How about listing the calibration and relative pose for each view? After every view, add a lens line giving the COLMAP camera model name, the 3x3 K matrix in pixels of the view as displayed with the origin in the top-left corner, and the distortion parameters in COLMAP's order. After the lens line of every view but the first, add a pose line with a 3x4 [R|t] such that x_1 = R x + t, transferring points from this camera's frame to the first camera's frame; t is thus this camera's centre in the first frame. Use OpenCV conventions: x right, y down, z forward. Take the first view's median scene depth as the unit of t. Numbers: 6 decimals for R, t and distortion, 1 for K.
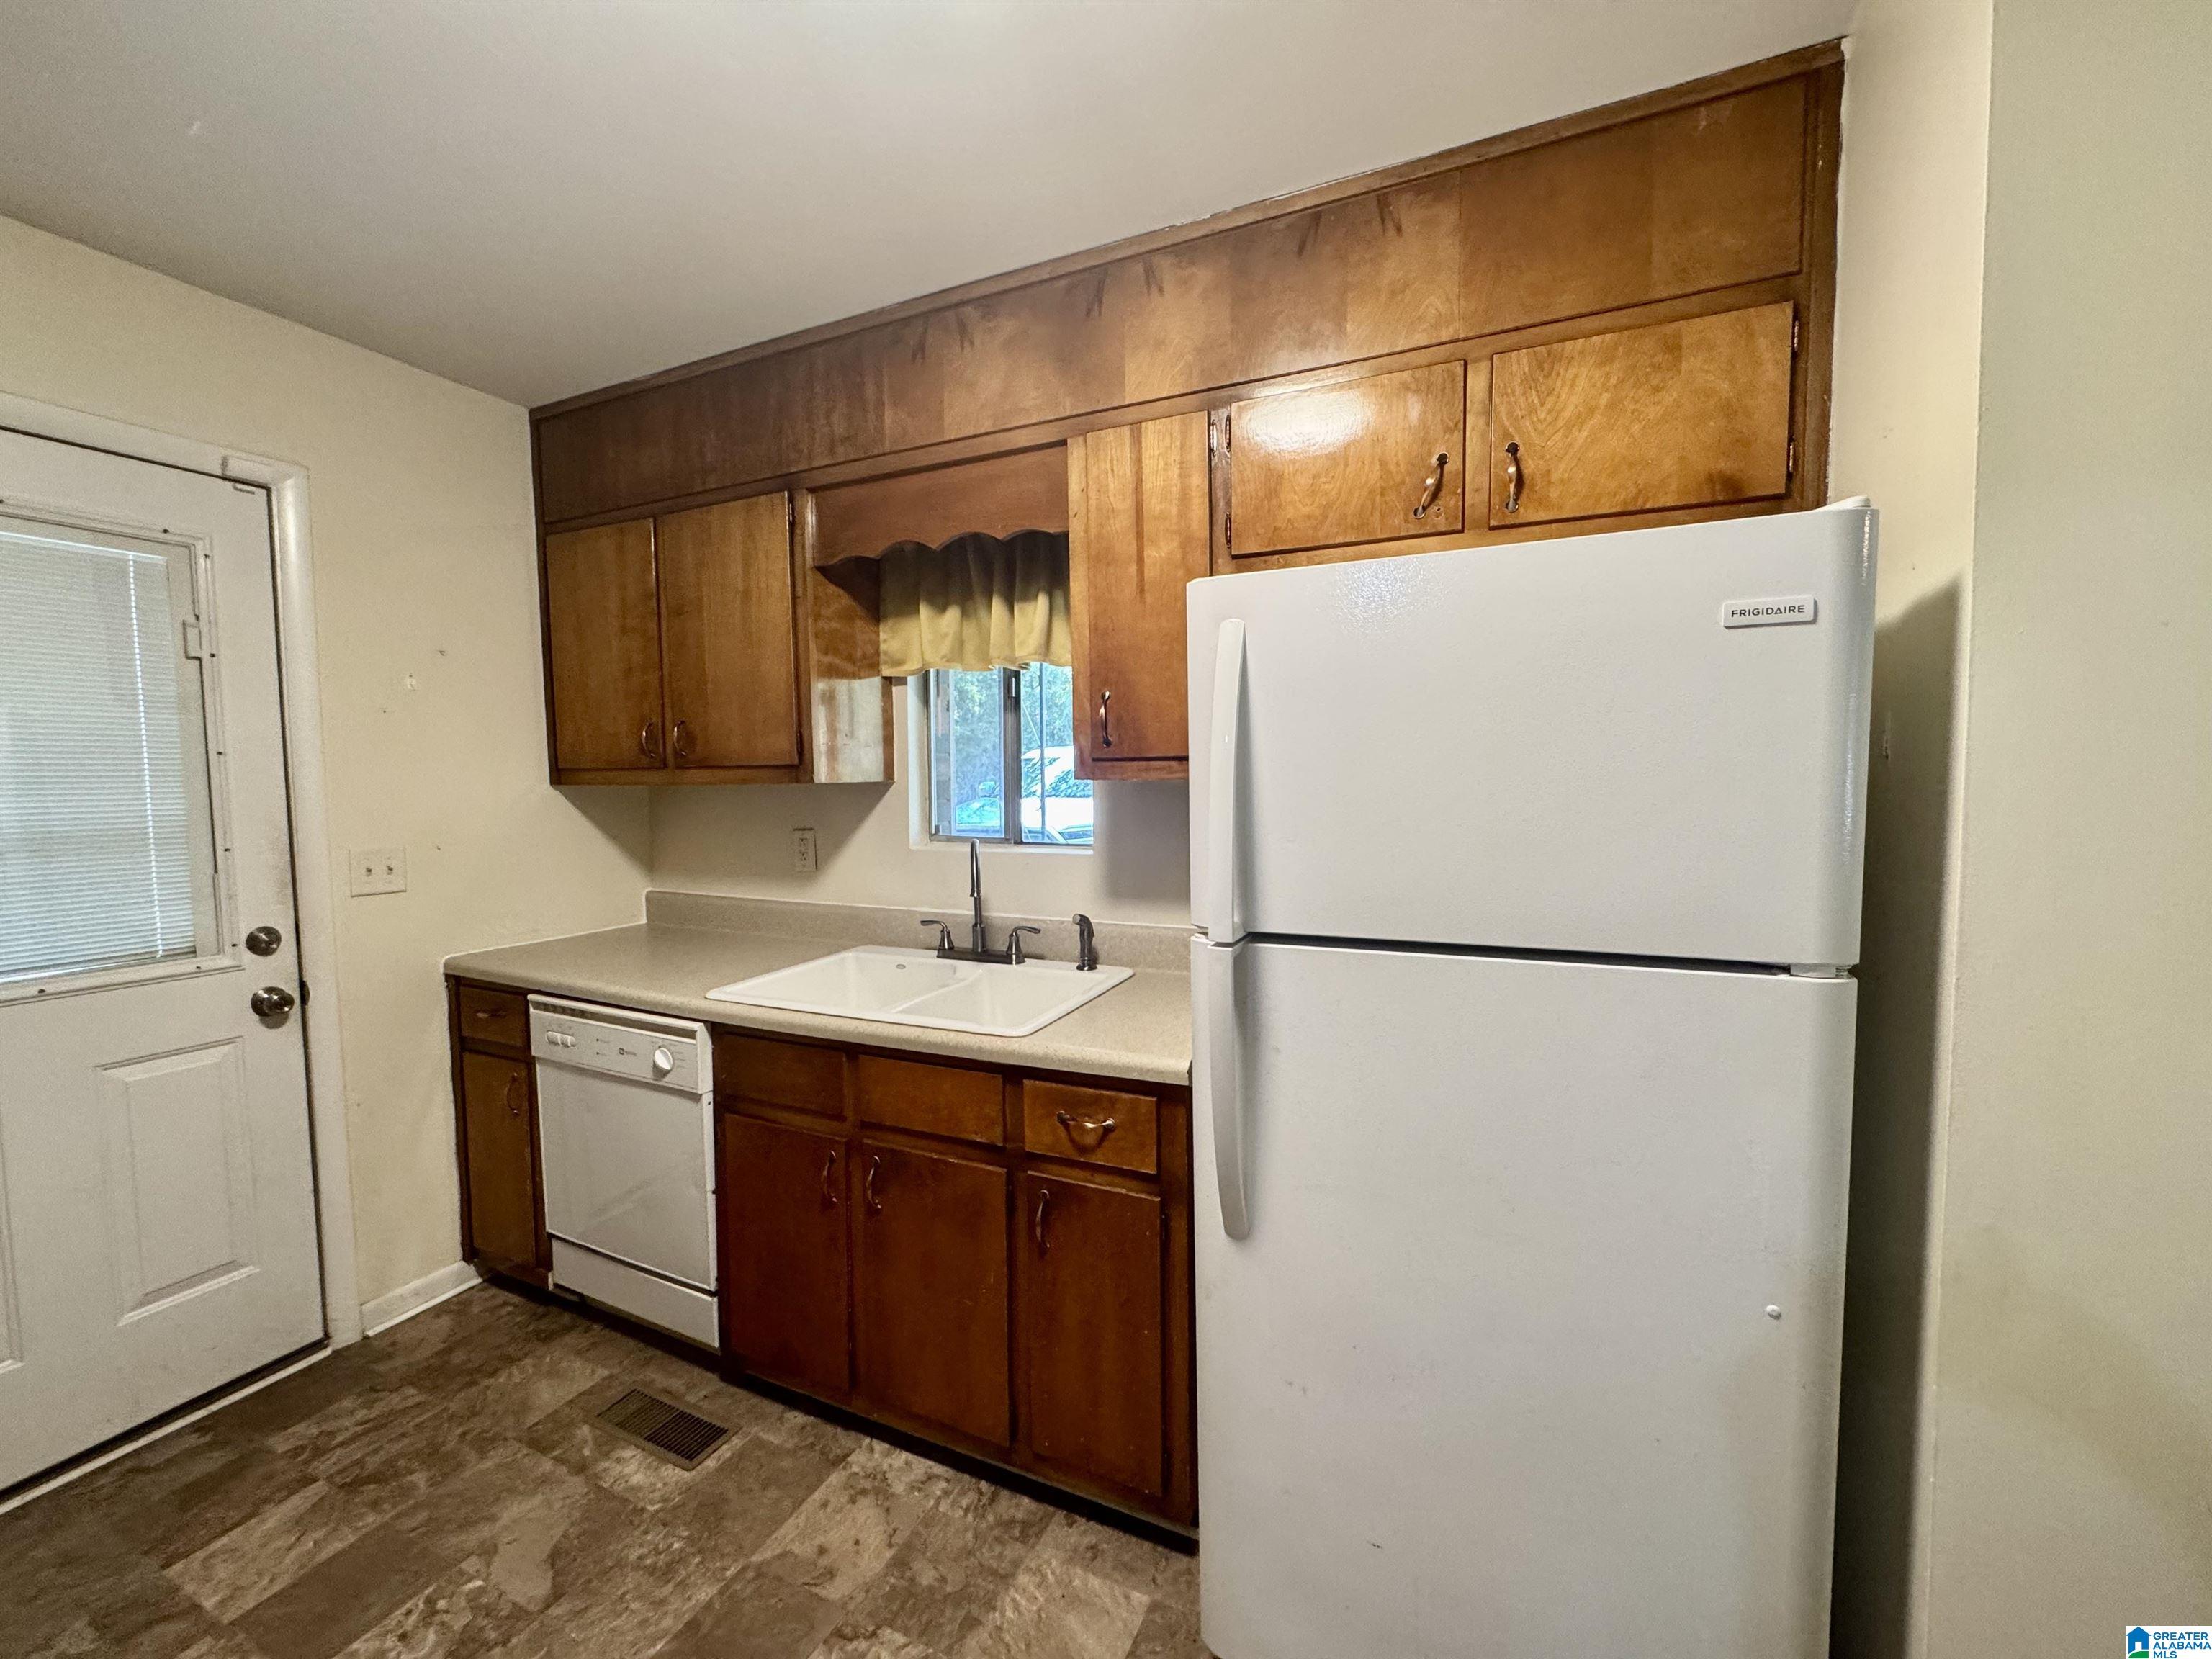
lens RADIAL K [[882.8, 0, 1095.4], [0, 882.8, 832.6], [0, 0, 1]] dist [-0.001857, 0.000314]
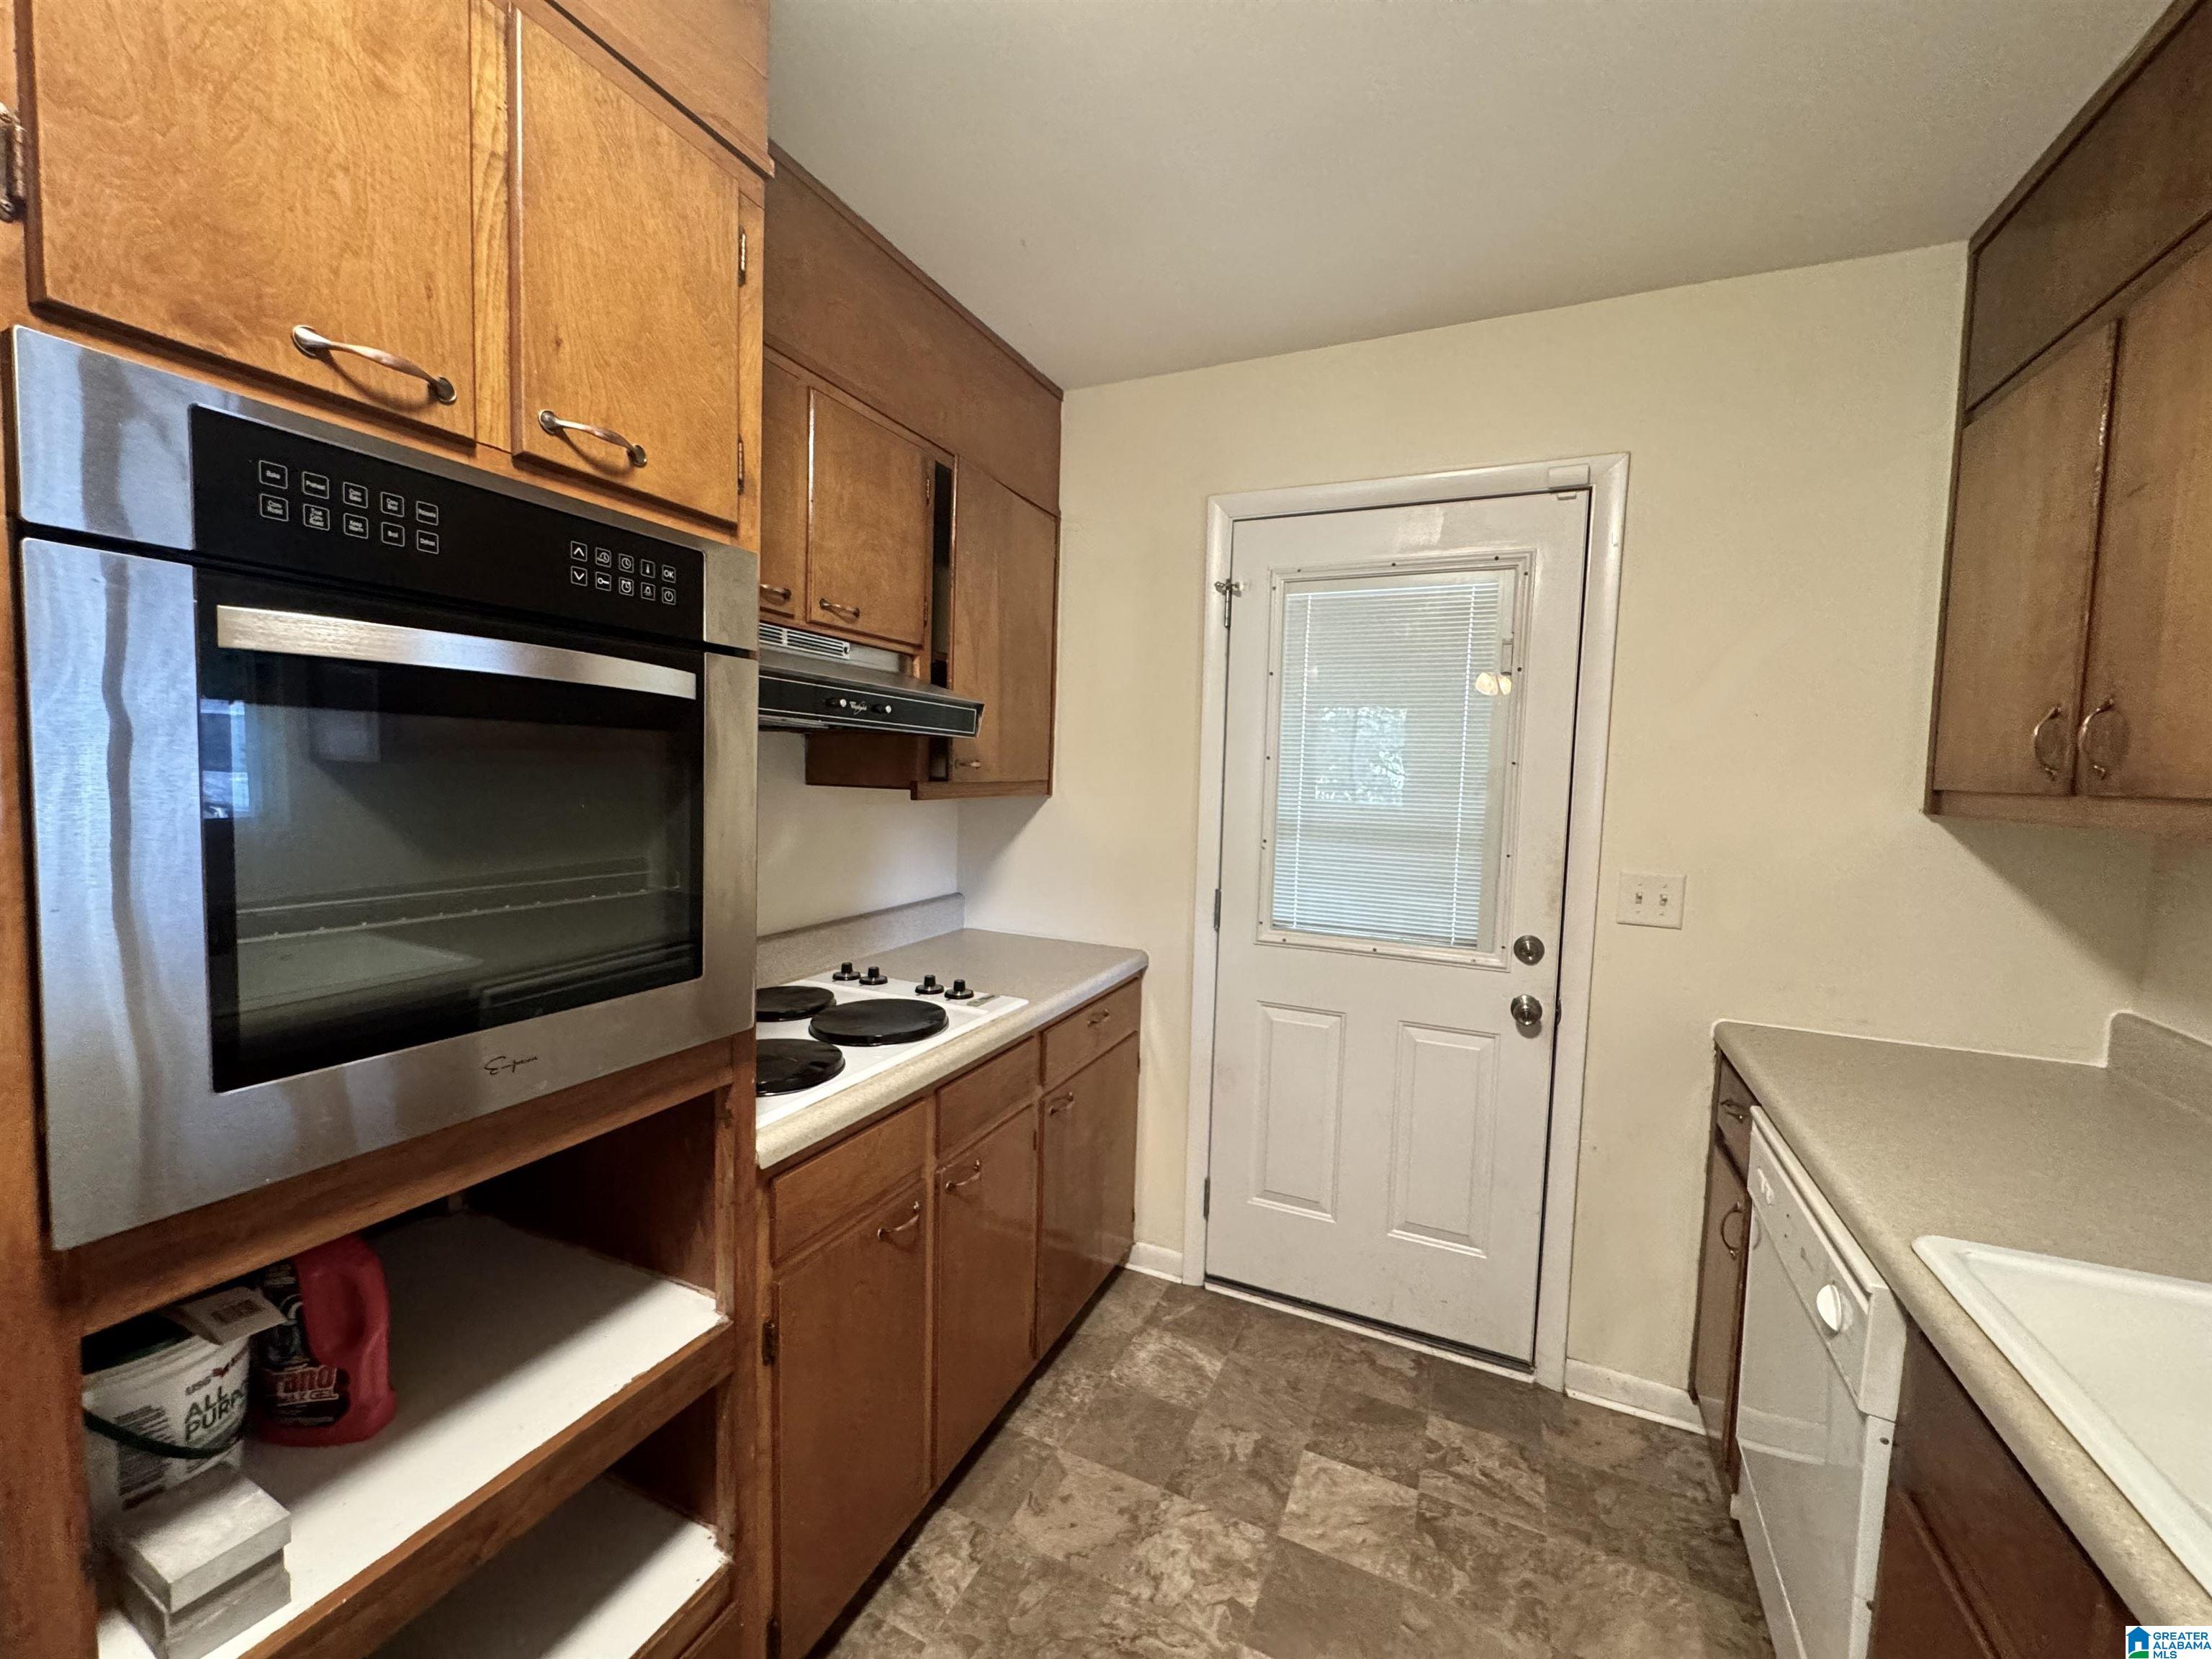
lens RADIAL K [[882.8, 0, 1103.5], [0, 882.8, 831.8], [0, 0, 1]] dist [-0.001857, 0.000314]
pose [[0.016288, 0.084141, -0.996321, 0.041185], [-0.094886, 0.992086, 0.082232, -0.047193], [0.995355, 0.093198, 0.024143, 0.481618]]
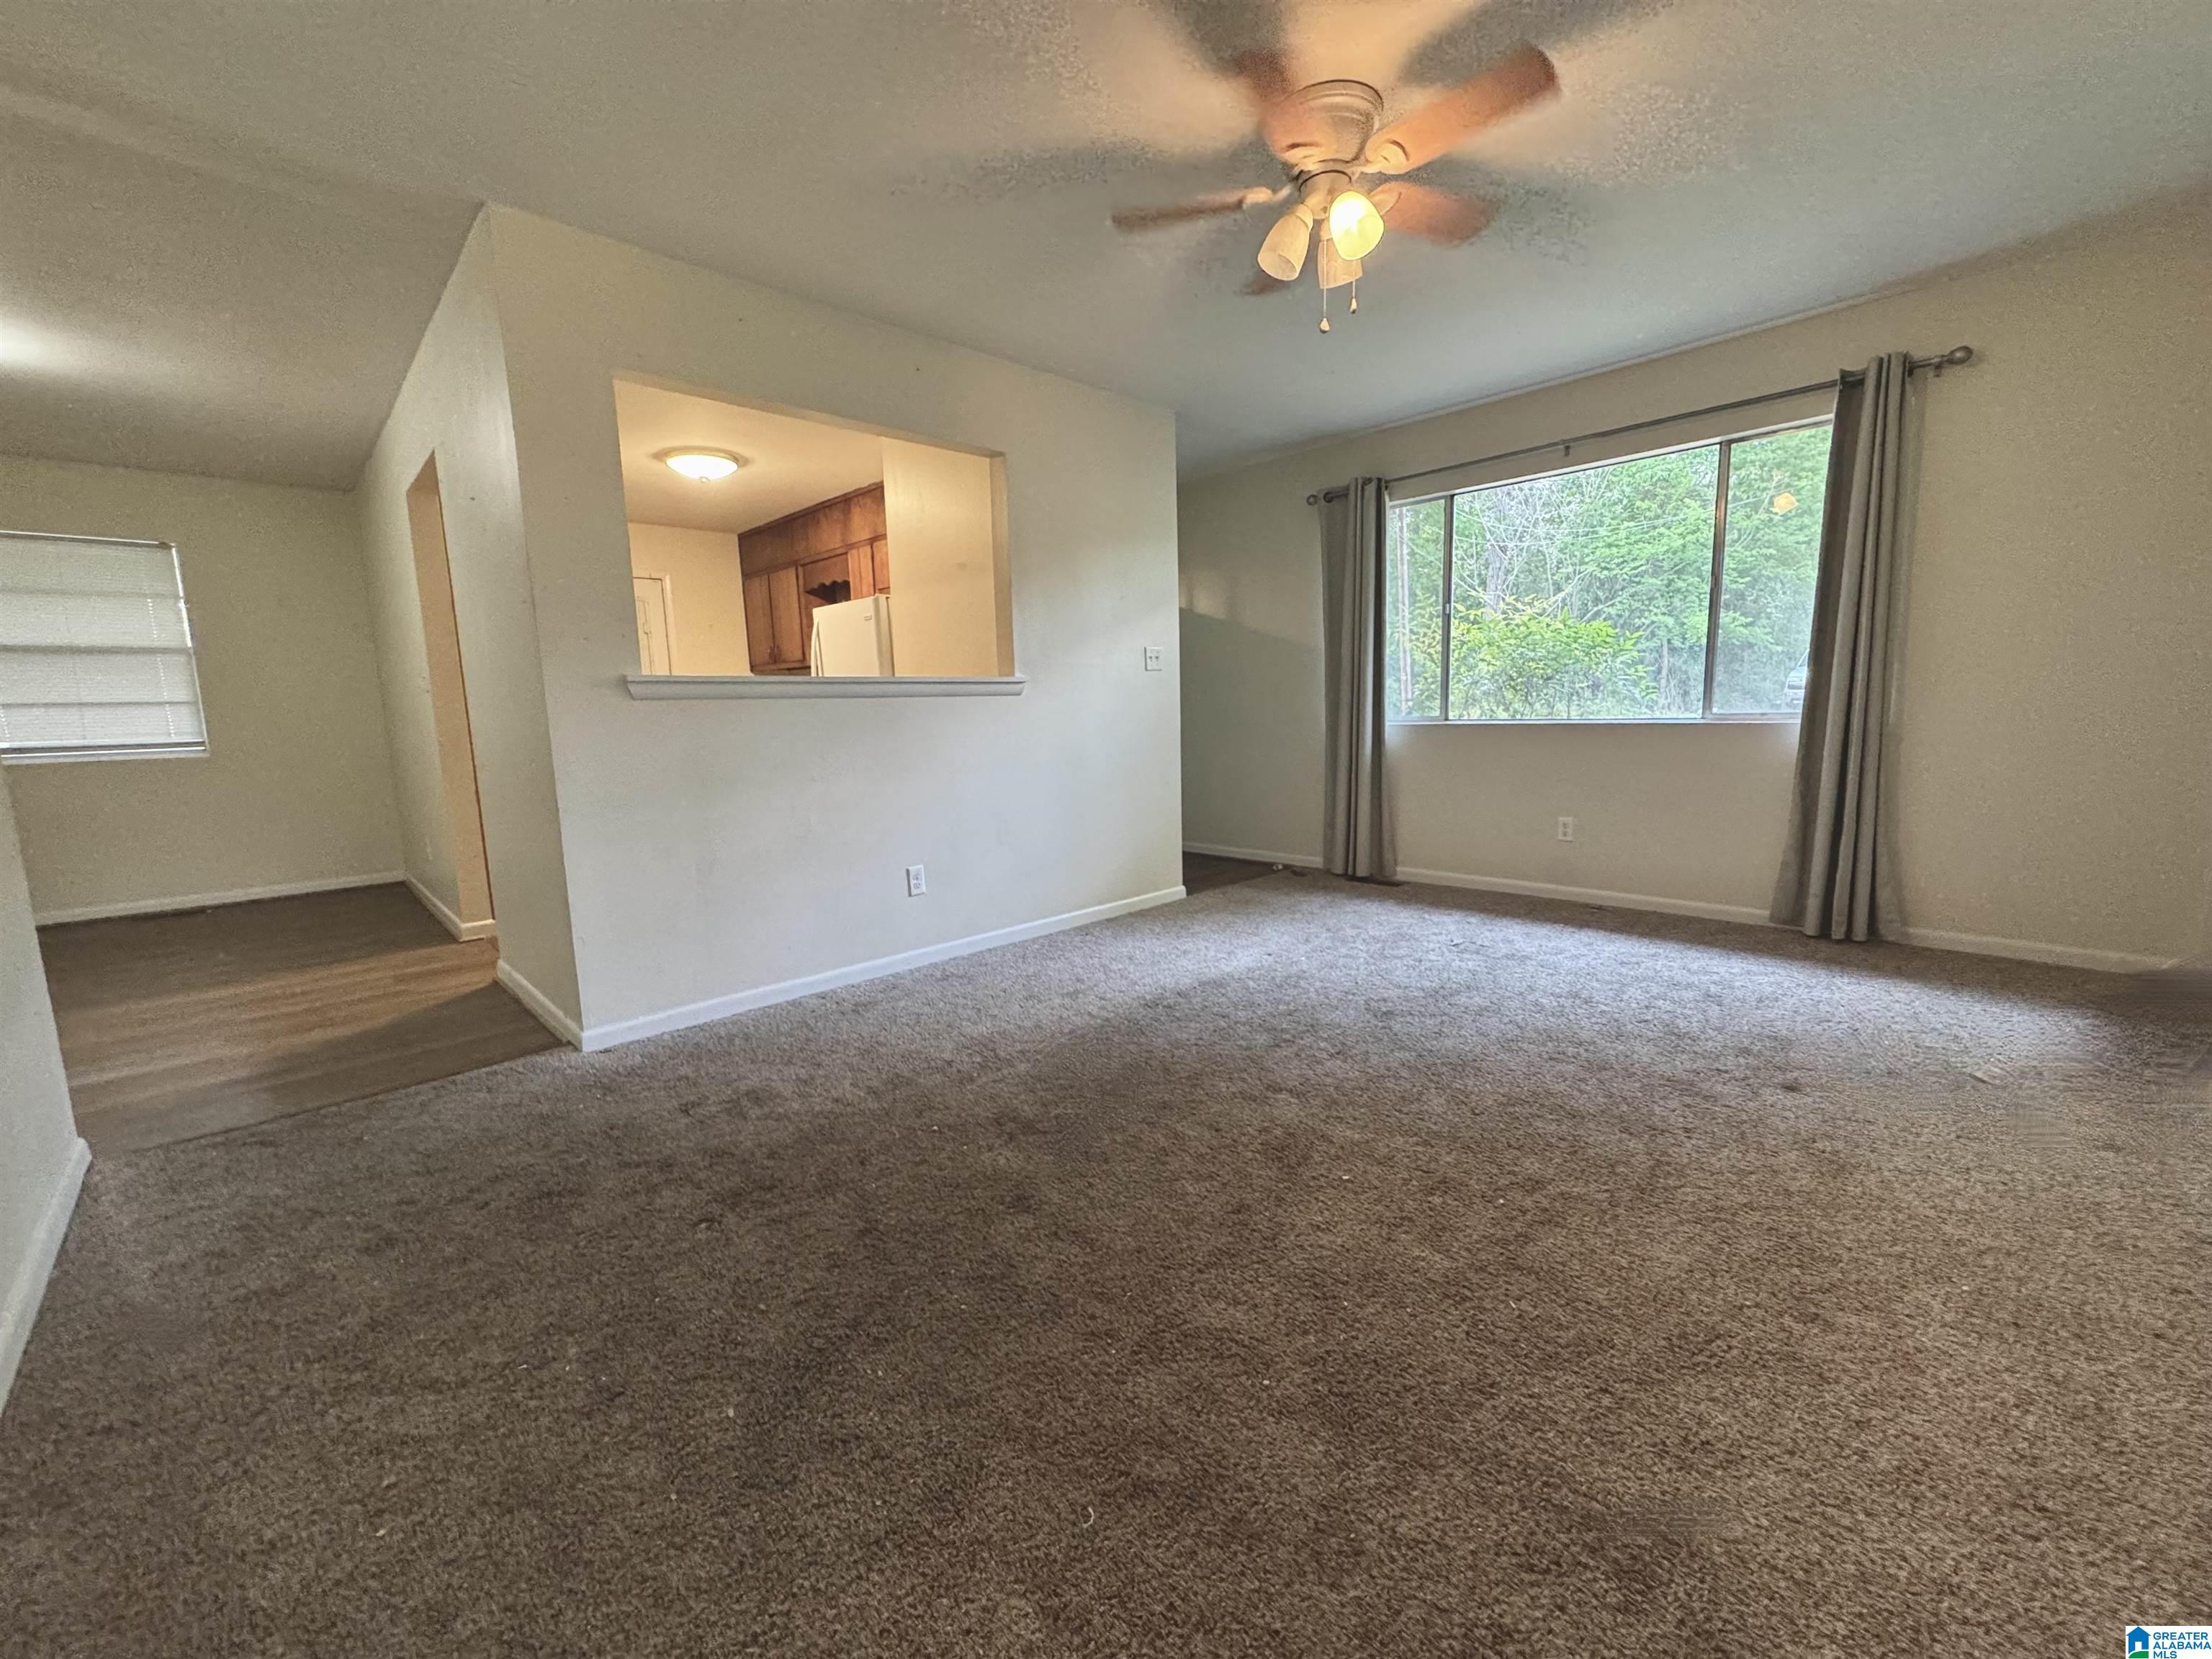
lens RADIAL K [[882.8, 0, 1104.1], [0, 882.8, 828.7], [0, 0, 1]] dist [-0.001857, 0.000314]
pose [[0.936426, 0.033161, -0.349295, 1.790359], [-0.005718, 0.996834, 0.079307, 0.268529], [0.350819, -0.072268, 0.933651, -1.561455]]
